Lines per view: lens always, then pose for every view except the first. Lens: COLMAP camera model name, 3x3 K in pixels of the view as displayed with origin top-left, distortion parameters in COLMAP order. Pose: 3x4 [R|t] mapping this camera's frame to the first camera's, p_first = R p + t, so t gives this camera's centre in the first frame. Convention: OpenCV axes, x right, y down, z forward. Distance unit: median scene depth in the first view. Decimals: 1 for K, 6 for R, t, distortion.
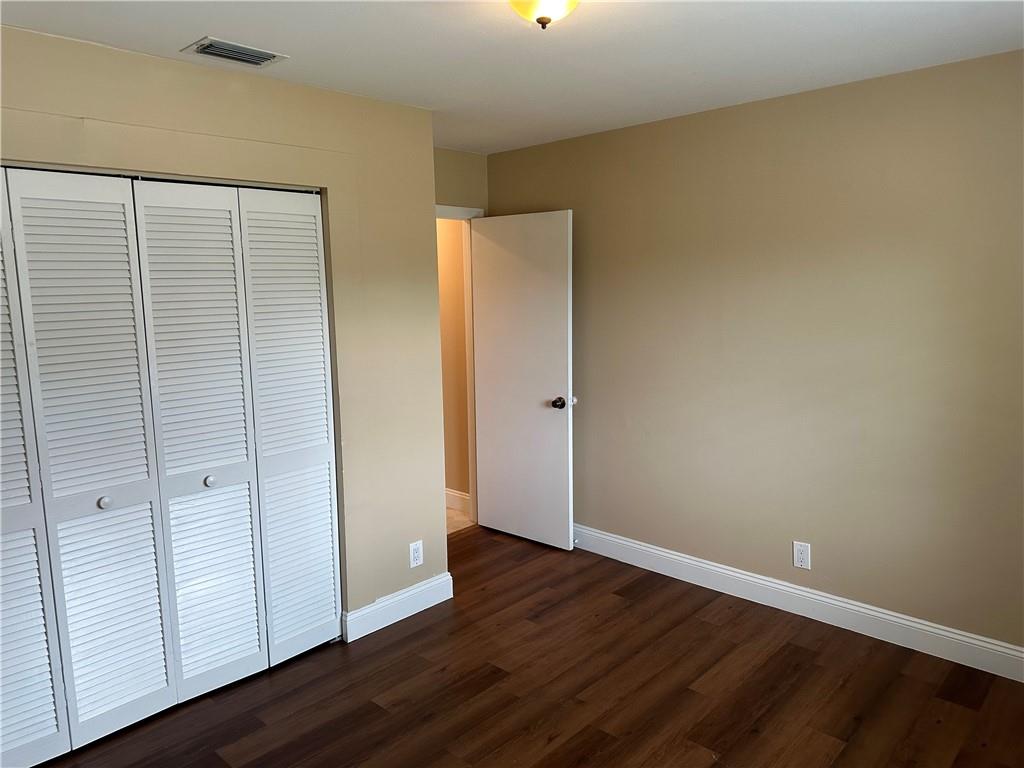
lens RADIAL K [[724.8, 0, 512.6], [0, 724.8, 381.9], [0, 0, 1]] dist [0.042716, -0.058134]
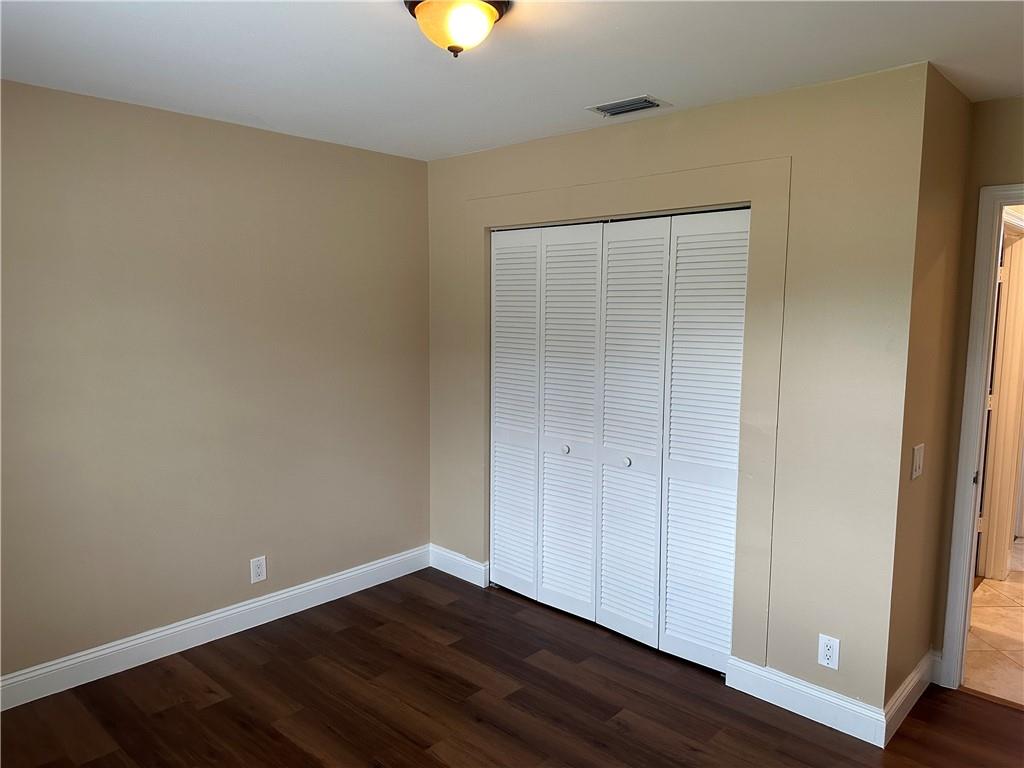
lens RADIAL K [[724.8, 0, 510.4], [0, 724.8, 385.3], [0, 0, 1]] dist [0.042716, -0.058134]
pose [[-0.013070, 0.130813, -0.991321, 0.747334], [-0.139107, 0.981527, 0.131355, -0.118648], [0.990191, 0.139617, 0.005369, 0.758245]]
